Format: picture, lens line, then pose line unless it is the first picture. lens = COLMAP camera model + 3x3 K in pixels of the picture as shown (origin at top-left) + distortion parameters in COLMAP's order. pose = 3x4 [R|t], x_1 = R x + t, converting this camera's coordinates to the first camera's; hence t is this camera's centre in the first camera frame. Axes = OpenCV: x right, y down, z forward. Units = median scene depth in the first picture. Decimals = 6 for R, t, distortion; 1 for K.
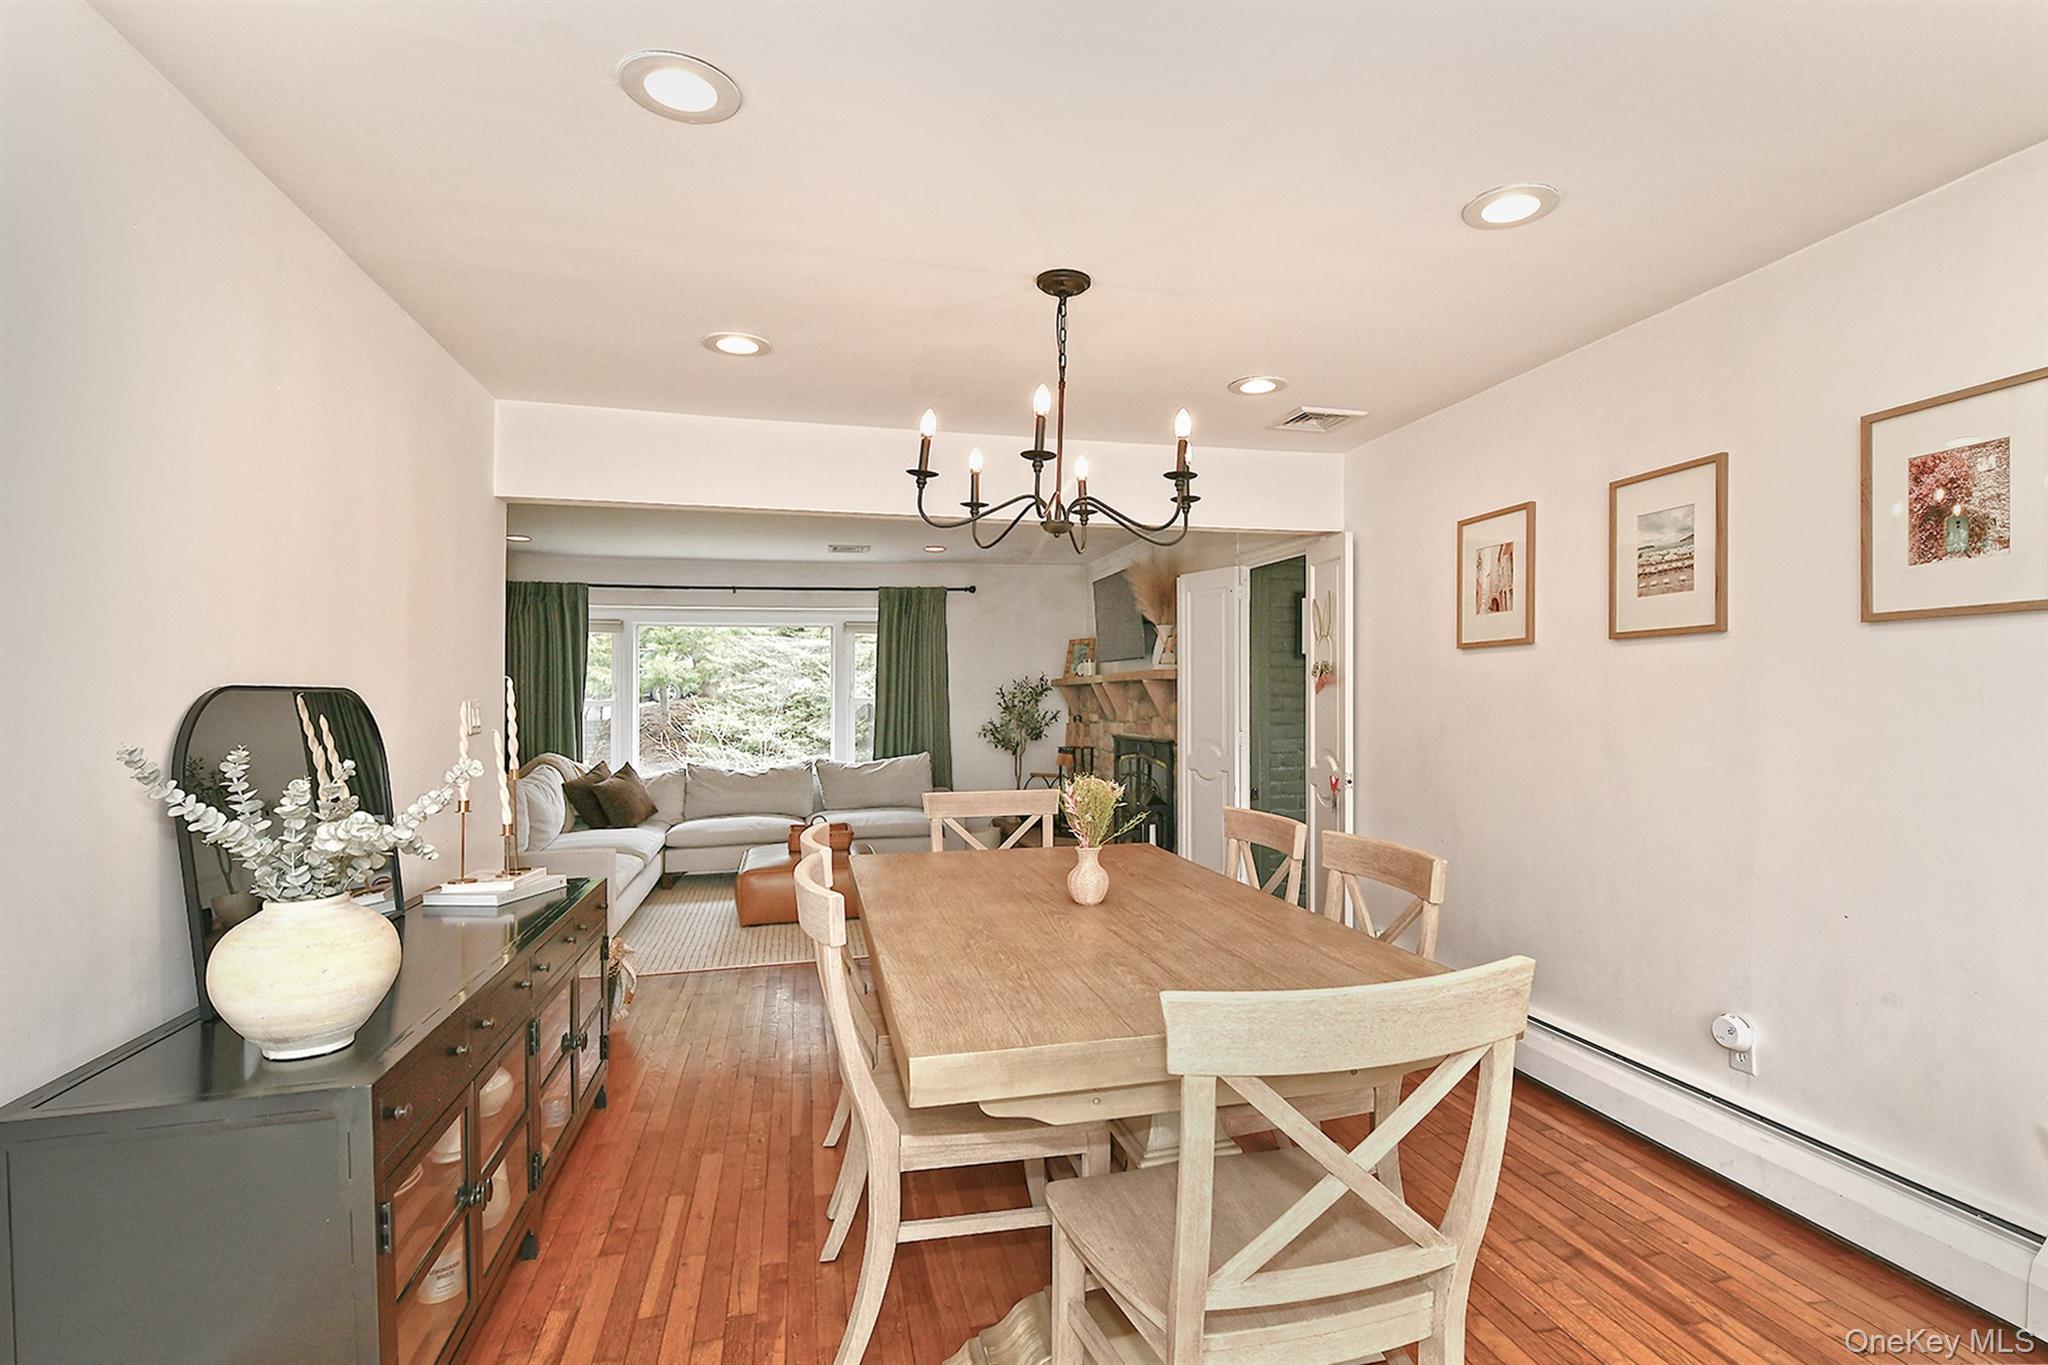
lens RADIAL K [[1007.1, 0, 1034.2], [0, 1007.1, 700.4], [0, 0, 1]] dist [0.005408, -0.000077]
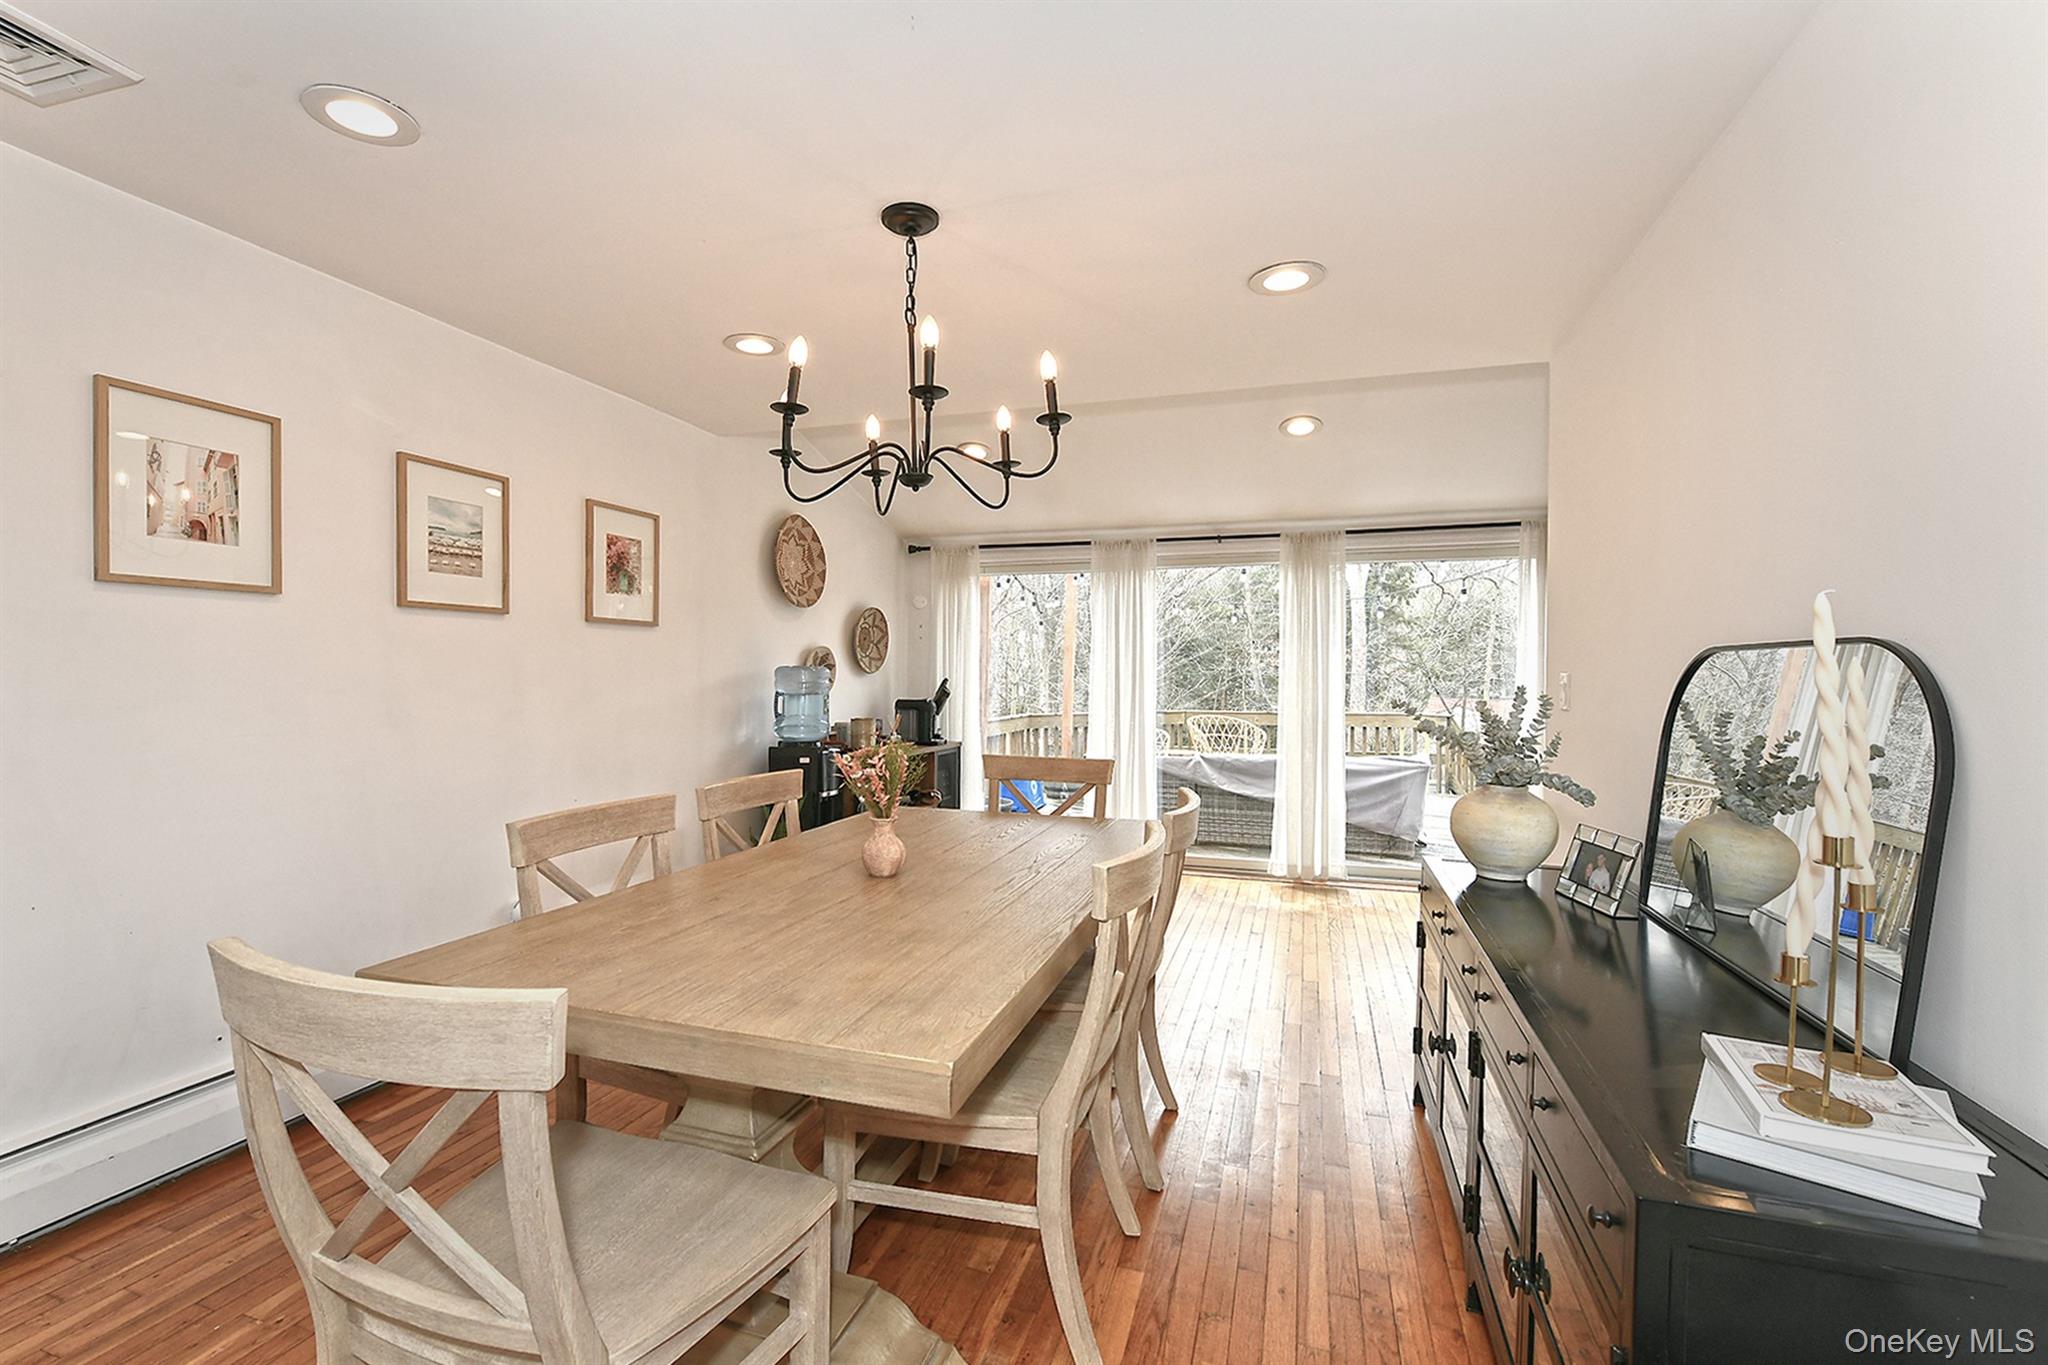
lens RADIAL K [[861.1, 0, 1024.7], [0, 861.1, 670.7], [0, 0, 1]] dist [0.011394, -0.003551]
pose [[-0.848563, -0.000356, 0.529094, -0.439895], [-0.002715, 0.999990, -0.003682, 0.006275], [-0.529088, -0.004561, -0.848555, 1.462960]]
